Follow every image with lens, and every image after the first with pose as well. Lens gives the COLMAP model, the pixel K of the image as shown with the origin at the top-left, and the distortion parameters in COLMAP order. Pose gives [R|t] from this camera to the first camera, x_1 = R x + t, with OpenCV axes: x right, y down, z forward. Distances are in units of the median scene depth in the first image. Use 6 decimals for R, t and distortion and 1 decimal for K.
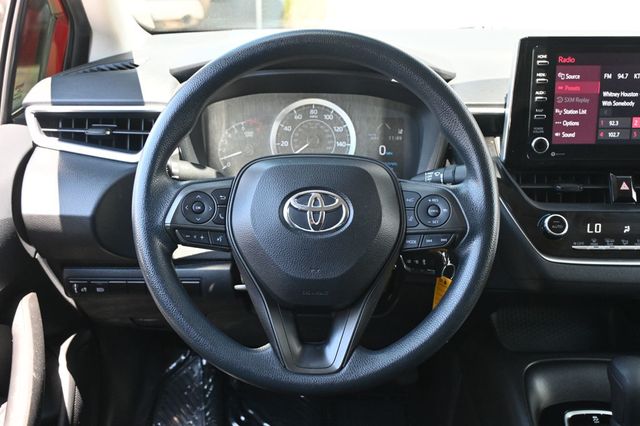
lens RADIAL K [[788.5, 0, 320.3], [0, 788.5, 206.4], [0, 0, 1]] dist [0.040560, 0.000000]
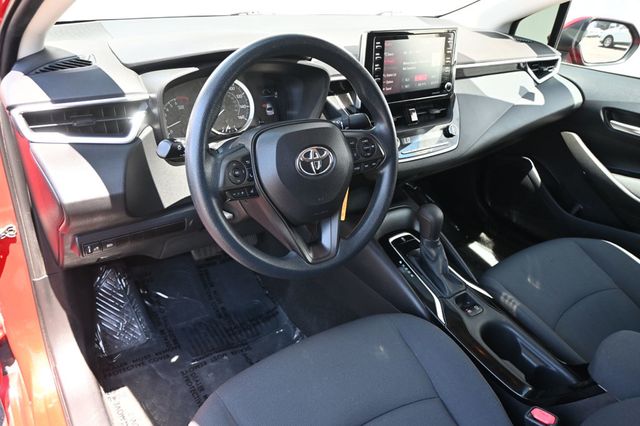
lens RADIAL K [[475.0, 0, 319.6], [0, 475.0, 210.5], [0, 0, 1]] dist [-0.008953, 0.001559]
pose [[0.822557, -0.231133, 0.519594, -0.420093], [0.118857, 0.963374, 0.240381, -0.102247], [-0.556123, -0.135970, 0.819902, 0.194075]]
